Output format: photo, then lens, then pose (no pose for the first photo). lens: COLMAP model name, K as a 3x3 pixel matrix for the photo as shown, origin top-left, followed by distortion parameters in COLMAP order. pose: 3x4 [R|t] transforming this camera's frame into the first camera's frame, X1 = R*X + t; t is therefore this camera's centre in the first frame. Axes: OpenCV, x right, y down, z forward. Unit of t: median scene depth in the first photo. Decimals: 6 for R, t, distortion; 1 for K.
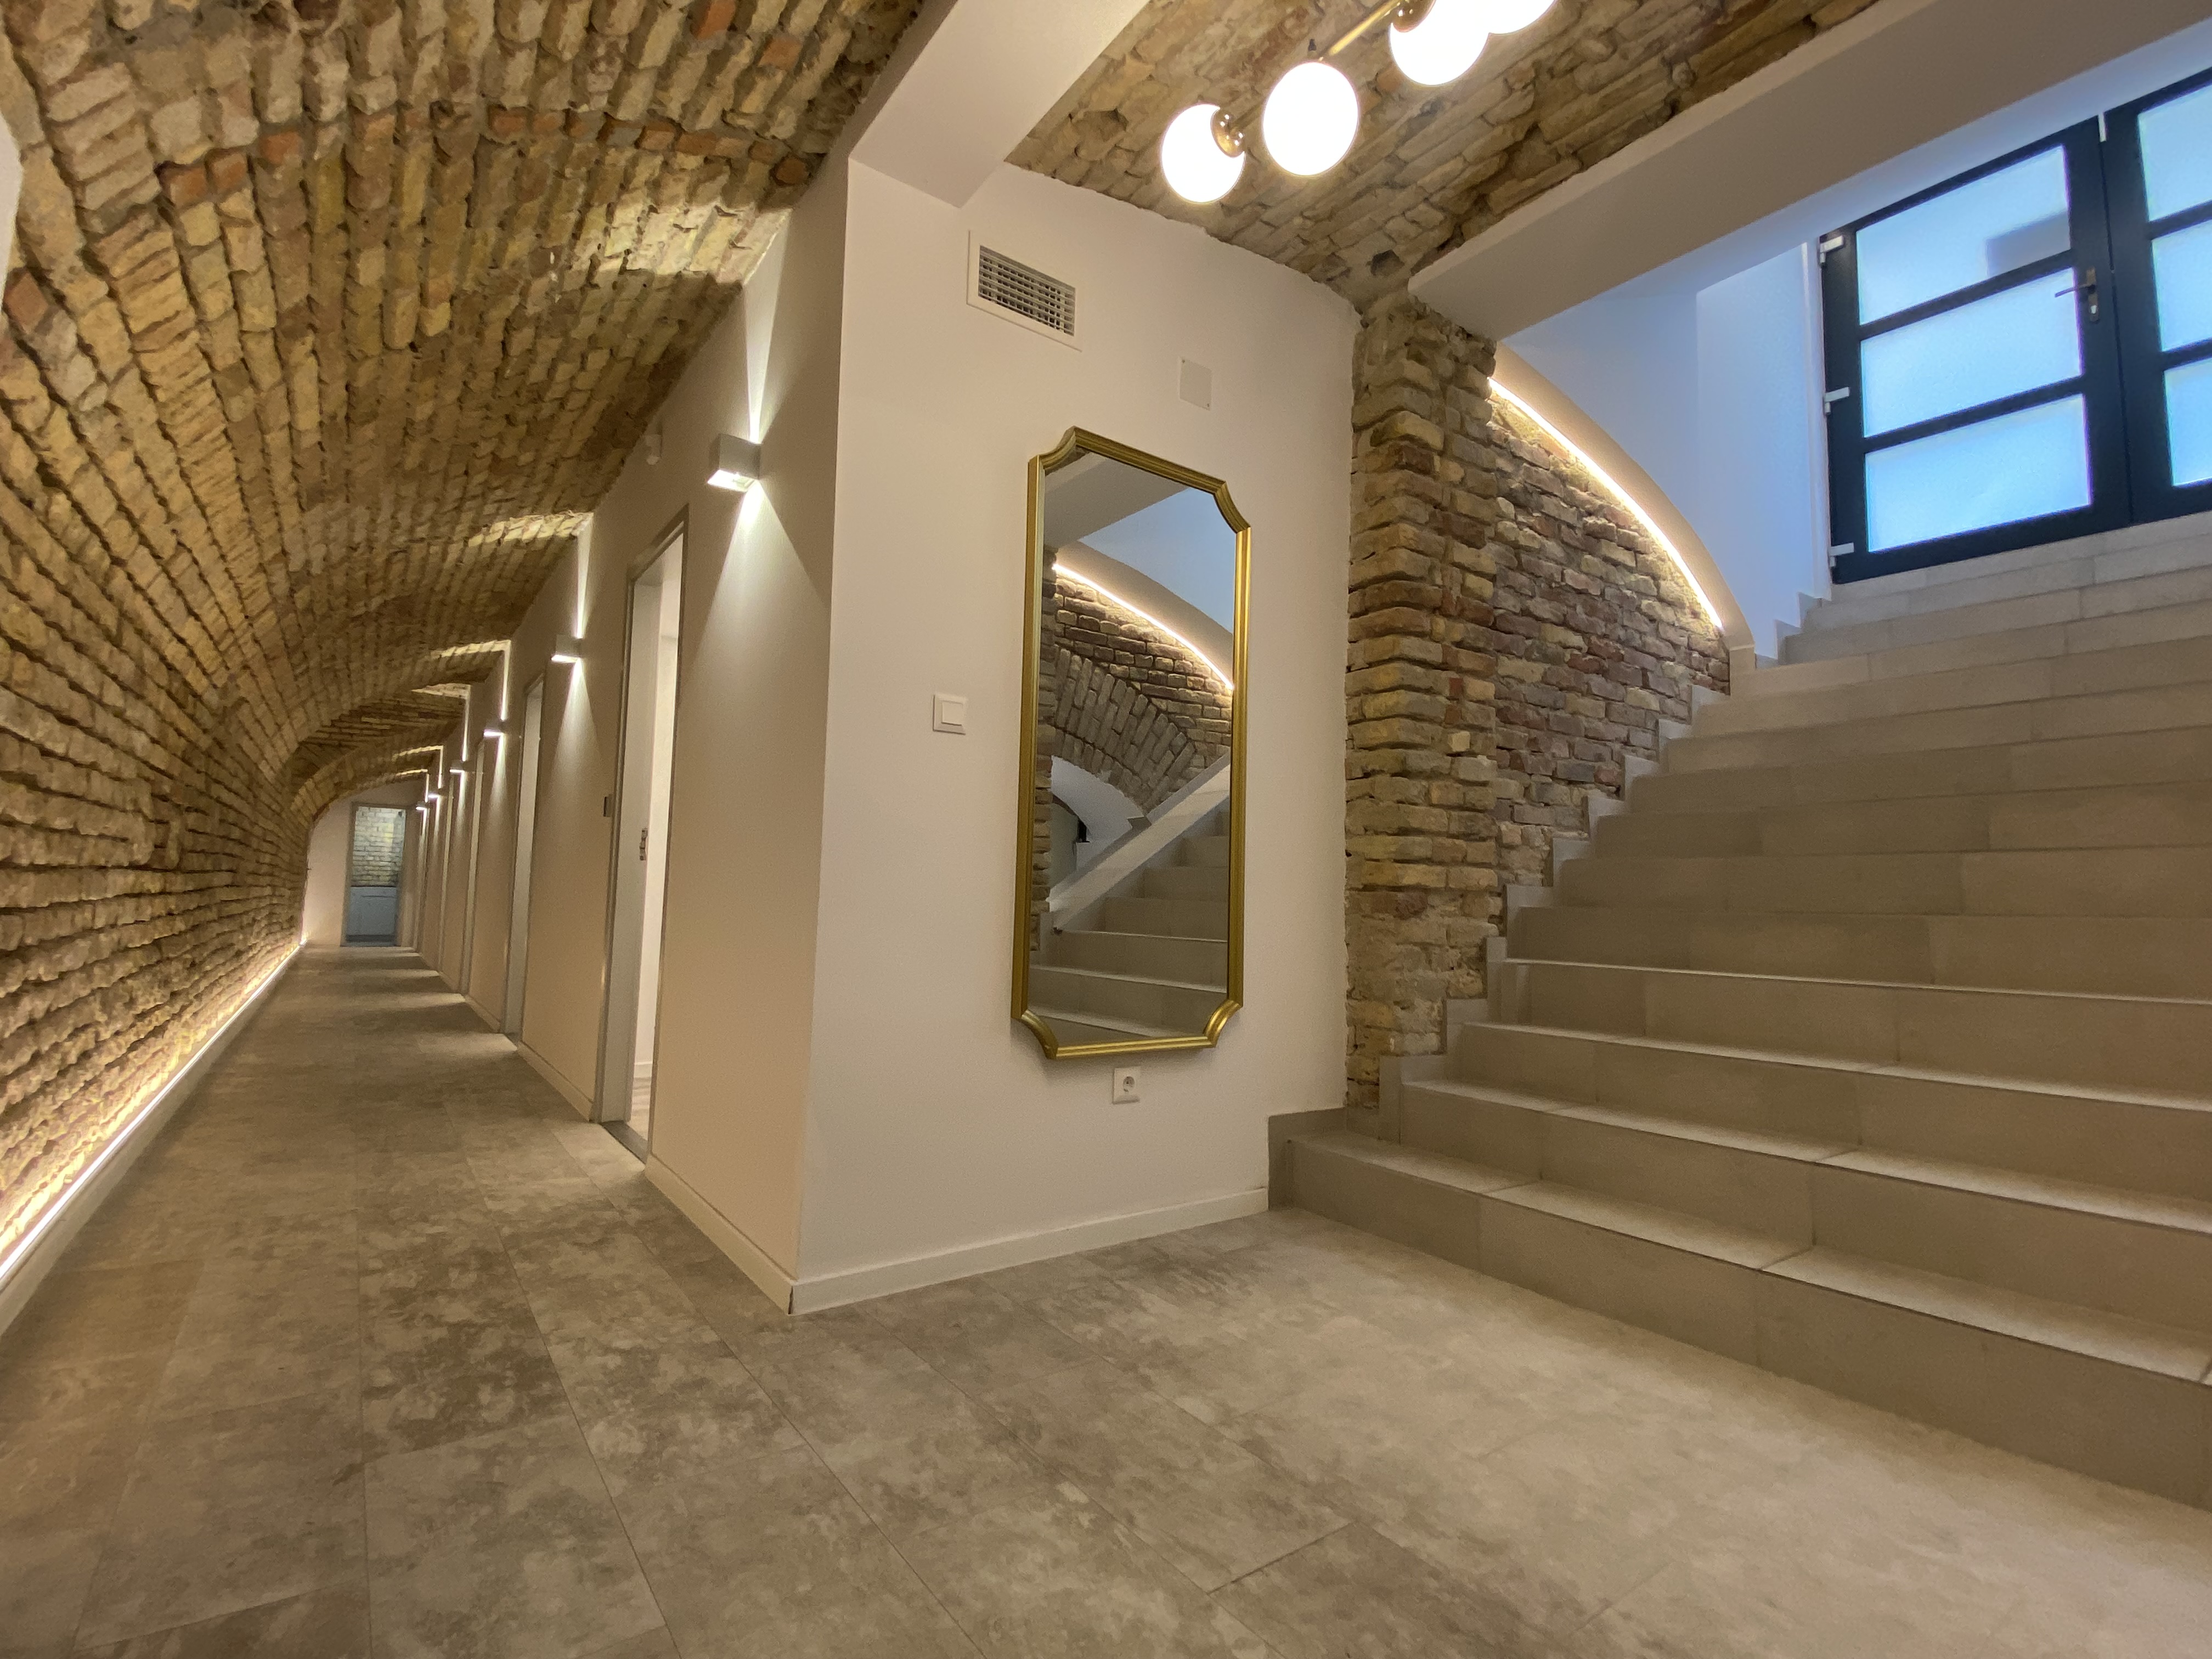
lens RADIAL K [[1031.4, 0, 1106.0], [0, 1031.4, 829.5], [0, 0, 1]] dist [0.009387, -0.013069]
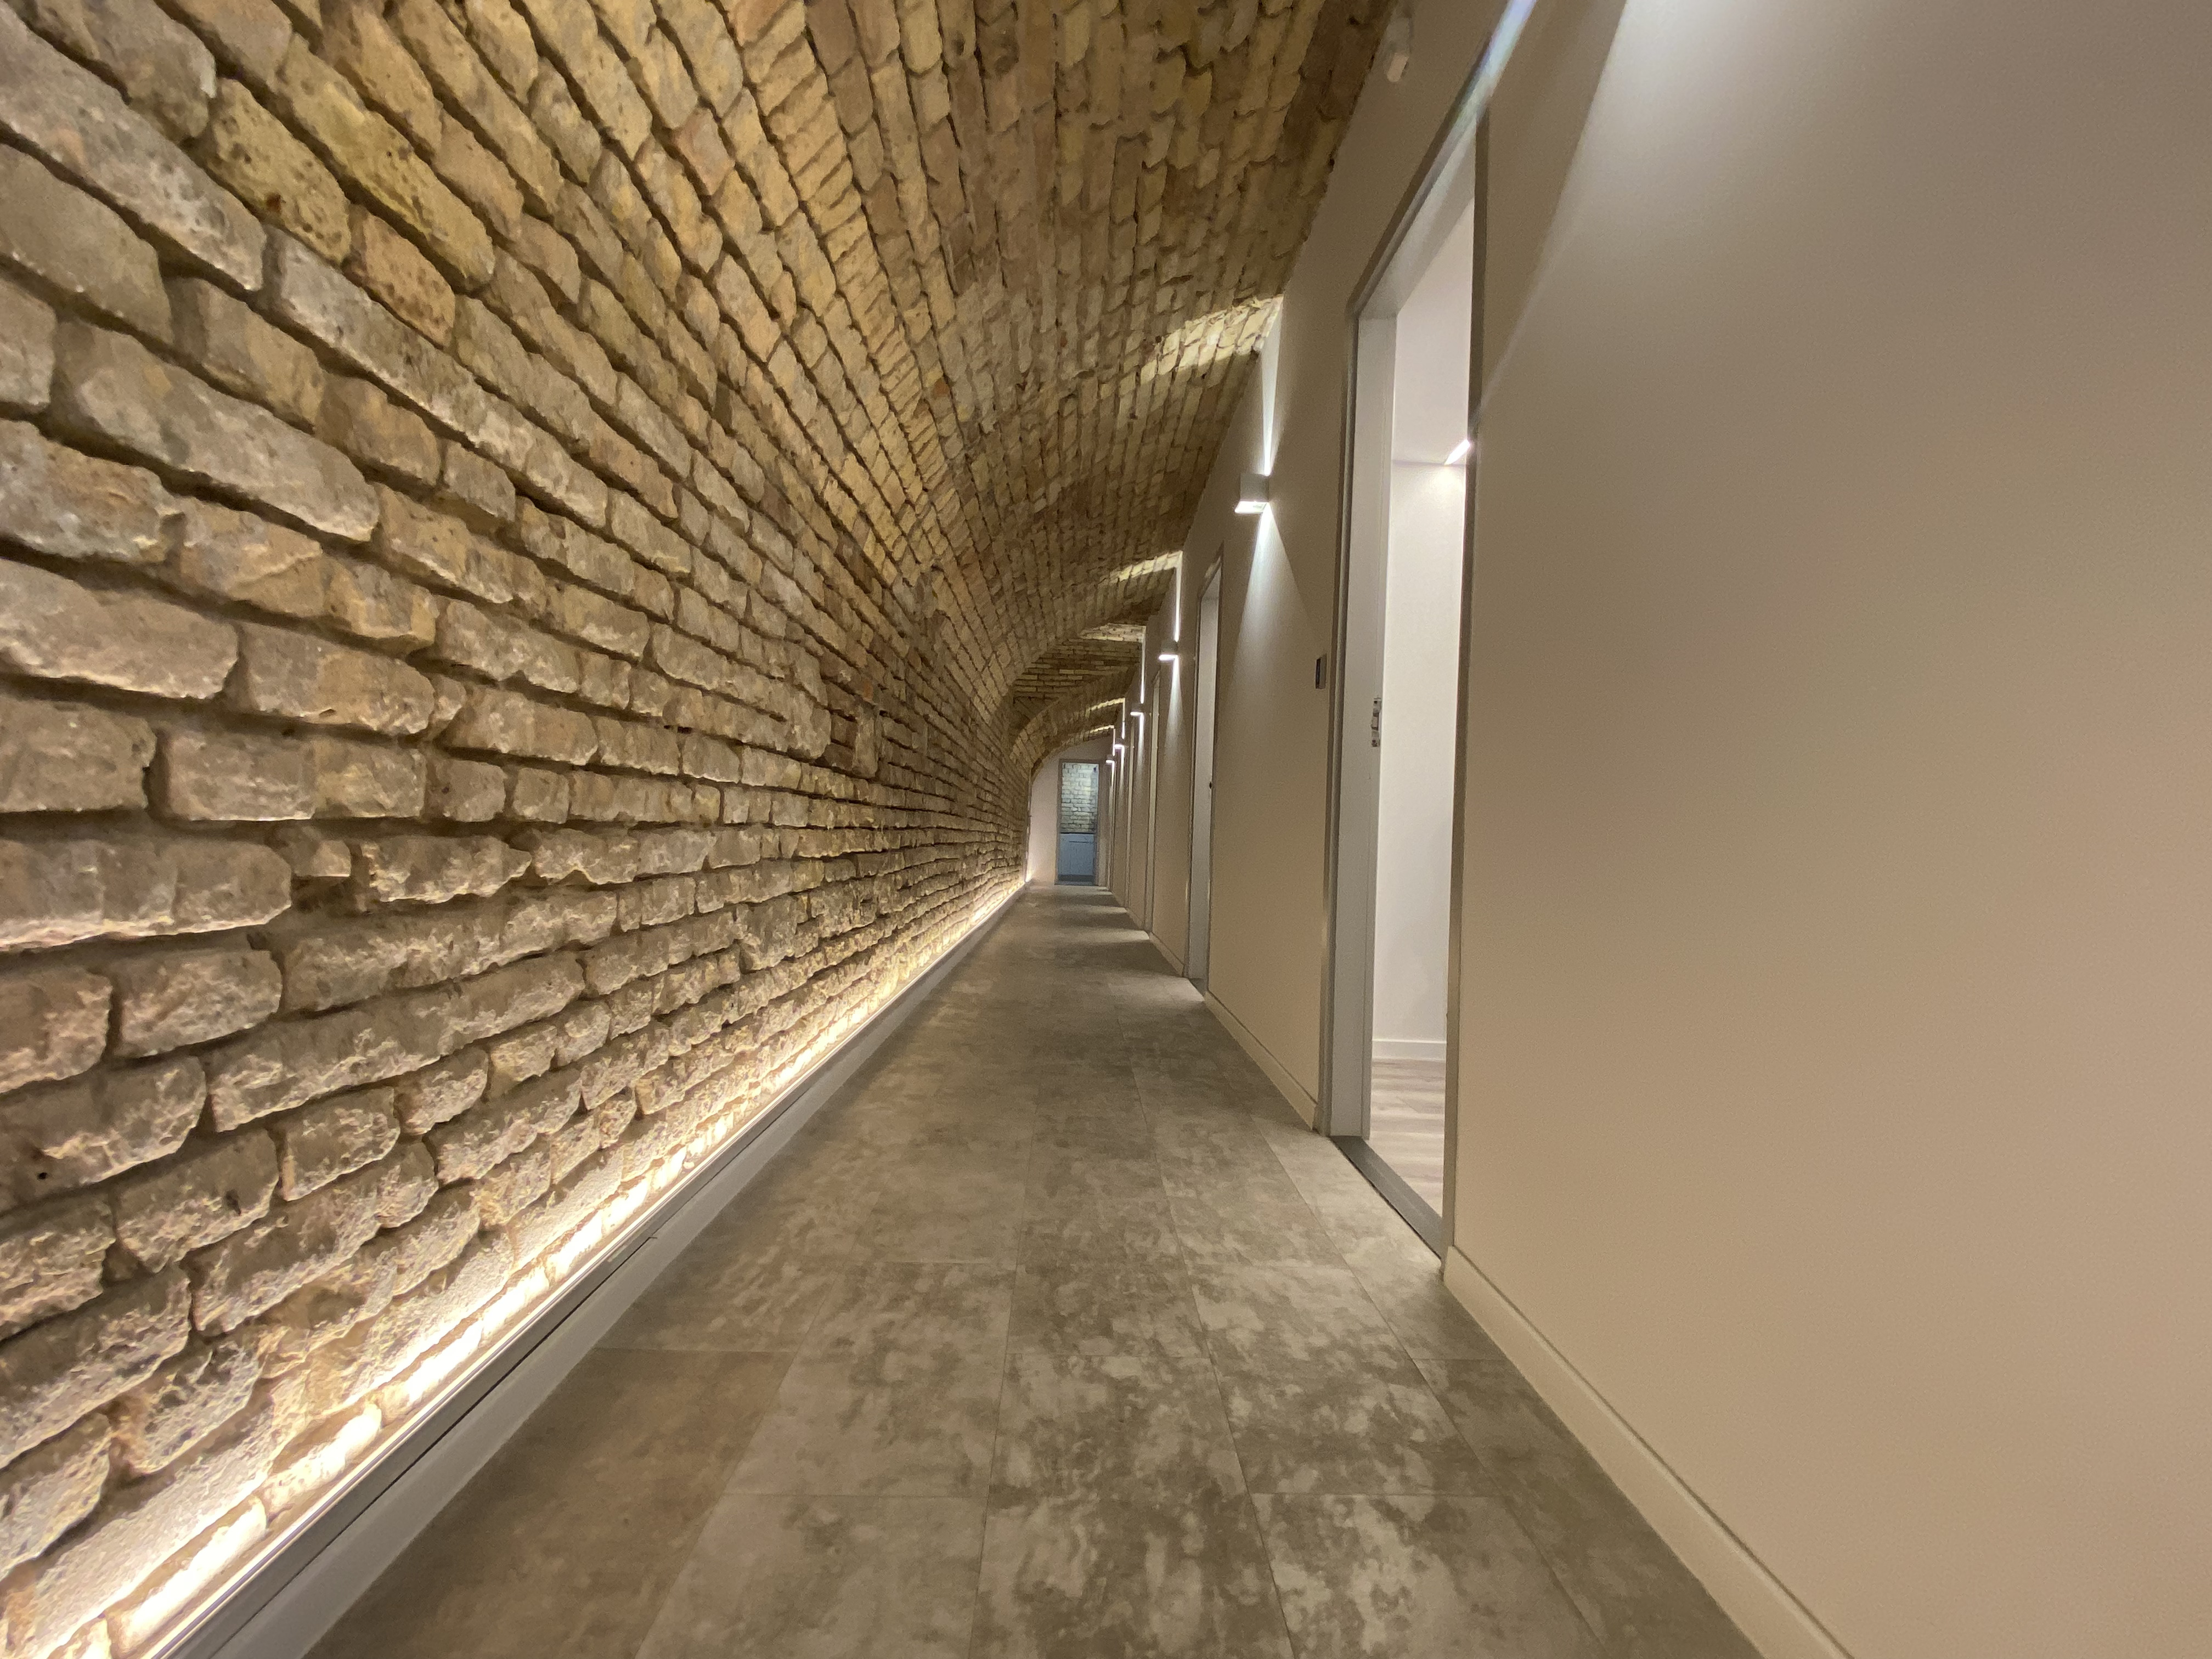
lens RADIAL K [[1031.4, 0, 1106.0], [0, 1031.4, 829.5], [0, 0, 1]] dist [0.009387, -0.013069]
pose [[0.829644, -0.002263, -0.558288, -0.234793], [0.026841, 0.998997, 0.035838, 0.057291], [0.557647, -0.044718, 0.828873, 0.371424]]
